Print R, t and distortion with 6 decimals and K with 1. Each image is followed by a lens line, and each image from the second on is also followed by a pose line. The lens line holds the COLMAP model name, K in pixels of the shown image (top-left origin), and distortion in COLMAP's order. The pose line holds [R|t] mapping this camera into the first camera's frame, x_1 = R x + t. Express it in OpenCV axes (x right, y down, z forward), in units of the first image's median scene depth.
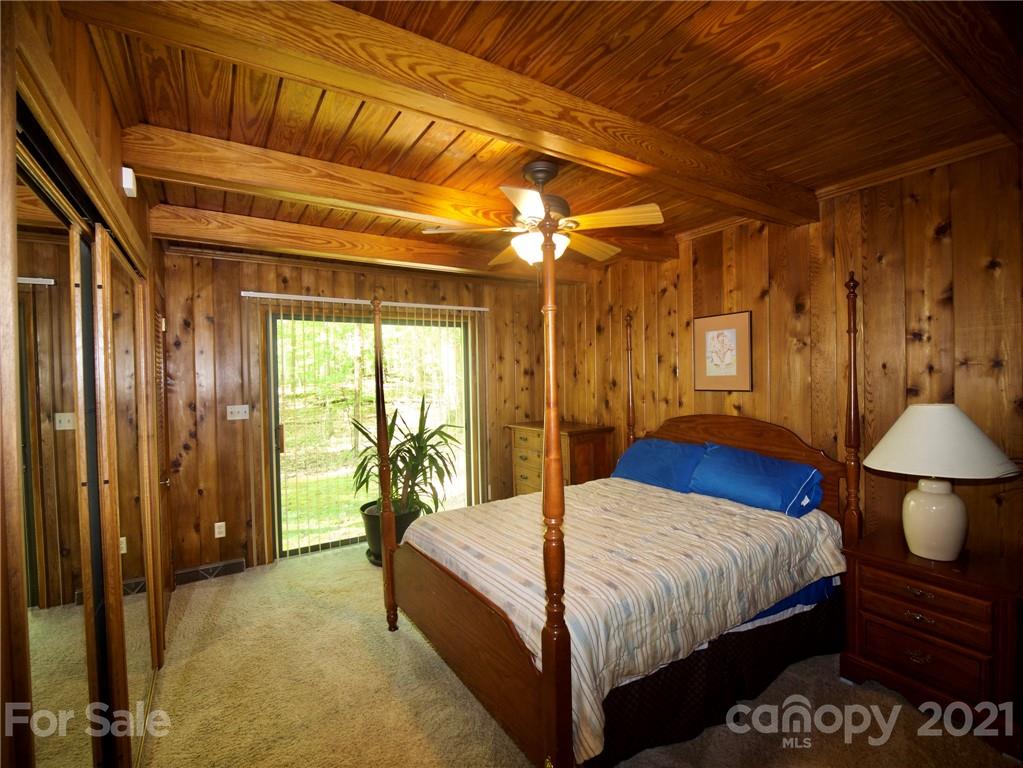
lens RADIAL K [[466.0, 0, 506.7], [0, 466.0, 385.1], [0, 0, 1]] dist [-0.004336, -0.001510]
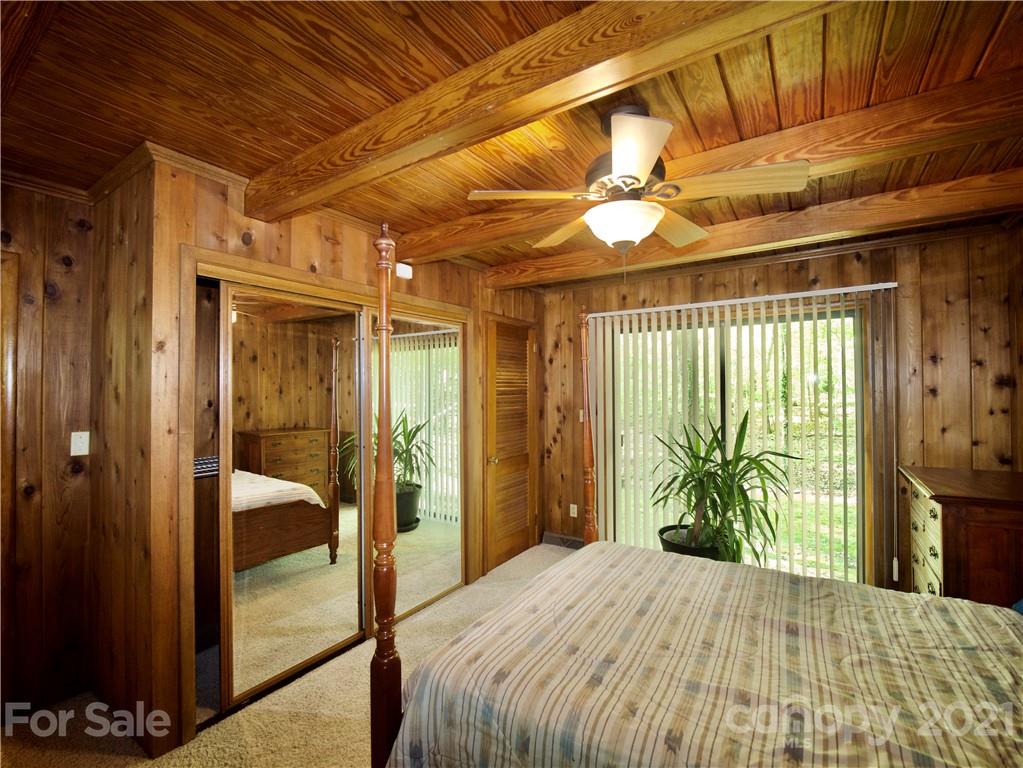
lens RADIAL K [[466.0, 0, 504.3], [0, 466.0, 383.5], [0, 0, 1]] dist [-0.004336, -0.001510]
pose [[0.410224, 0.006817, -0.911959, 0.383832], [-0.018573, 0.999827, -0.000881, -0.017604], [0.911796, 0.017299, 0.410279, 0.292595]]
